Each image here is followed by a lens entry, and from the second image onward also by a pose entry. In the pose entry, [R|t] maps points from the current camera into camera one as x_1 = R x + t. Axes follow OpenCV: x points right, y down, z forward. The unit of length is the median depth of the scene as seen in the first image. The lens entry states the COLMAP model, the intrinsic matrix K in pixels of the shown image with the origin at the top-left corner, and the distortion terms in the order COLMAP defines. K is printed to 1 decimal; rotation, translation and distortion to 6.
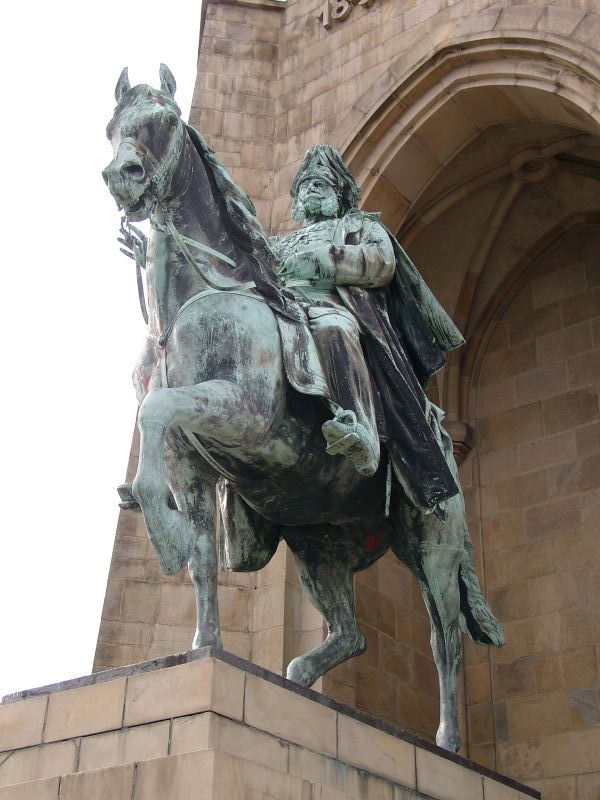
lens RADIAL K [[1257.9, 0, 300.5], [0, 1257.9, 401.0], [0, 0, 1]] dist [0.027648, 0.000000]
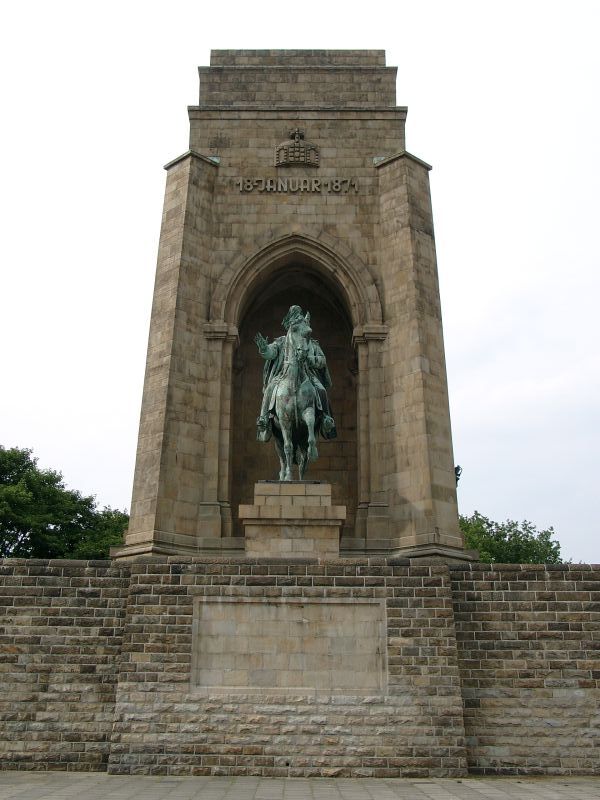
lens RADIAL K [[1045.2, 0, 299.9], [0, 1045.2, 399.5], [0, 0, 1]] dist [-0.074521, 0.000000]
pose [[0.805002, 0.168470, 0.568849, -0.967873], [-0.304268, 0.940368, 0.152083, -0.264189], [-0.509306, -0.295510, 0.808258, -0.791443]]
